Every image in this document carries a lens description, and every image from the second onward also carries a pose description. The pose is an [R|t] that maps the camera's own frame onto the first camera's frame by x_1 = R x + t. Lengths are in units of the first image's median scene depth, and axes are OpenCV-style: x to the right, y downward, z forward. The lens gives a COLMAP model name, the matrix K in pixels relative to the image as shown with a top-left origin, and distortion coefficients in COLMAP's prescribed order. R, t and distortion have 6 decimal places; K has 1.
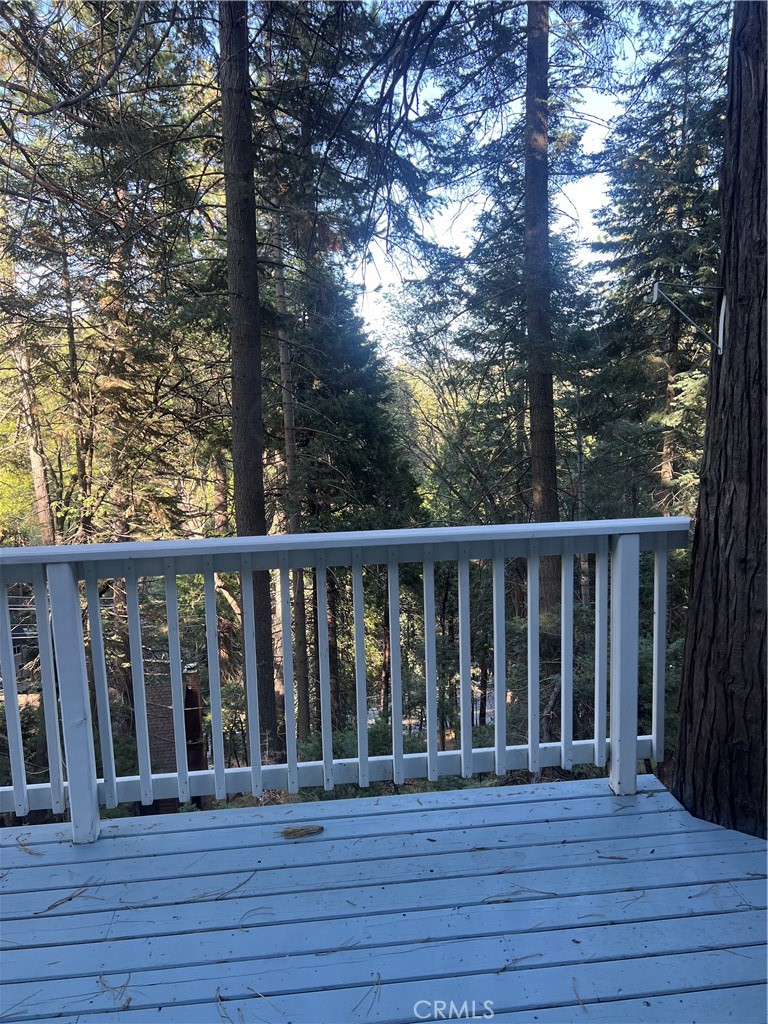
lens RADIAL K [[716.0, 0, 384.0], [0, 716.0, 512.0], [0, 0, 1]] dist [0.014351, -0.005342]
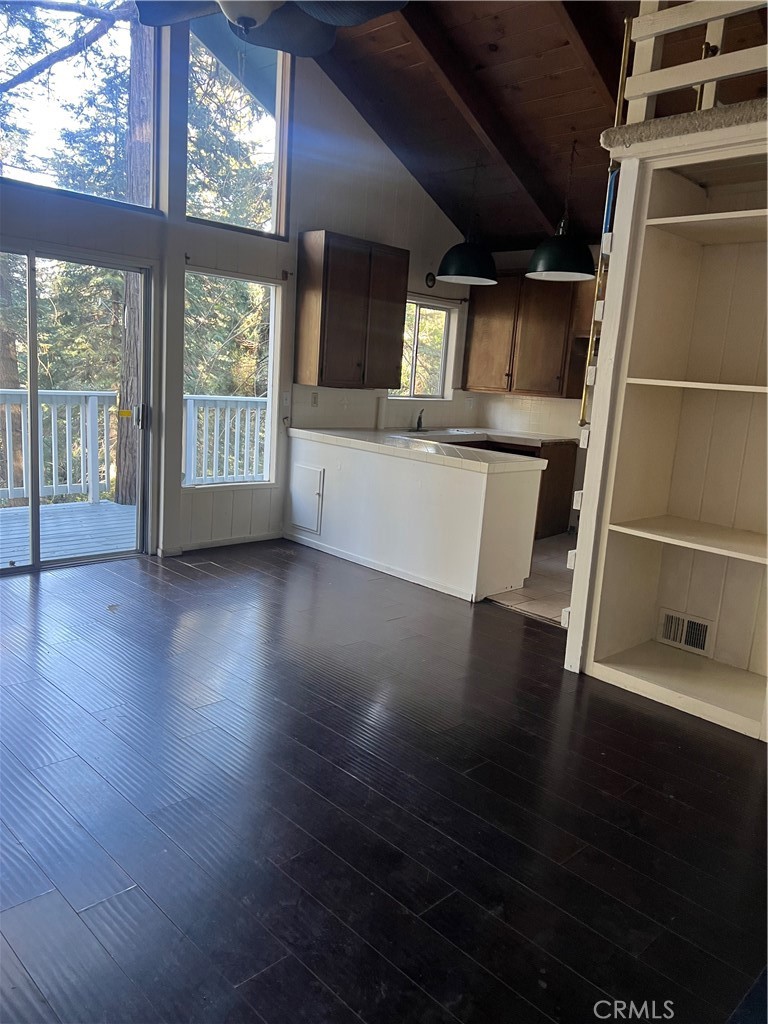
lens RADIAL K [[716.0, 0, 384.0], [0, 716.0, 512.0], [0, 0, 1]] dist [0.014351, -0.005342]
pose [[0.743579, -0.039404, 0.667486, -0.090408], [0.018342, 0.999088, 0.038547, 0.054279], [-0.668396, -0.016420, 0.743624, -0.236340]]
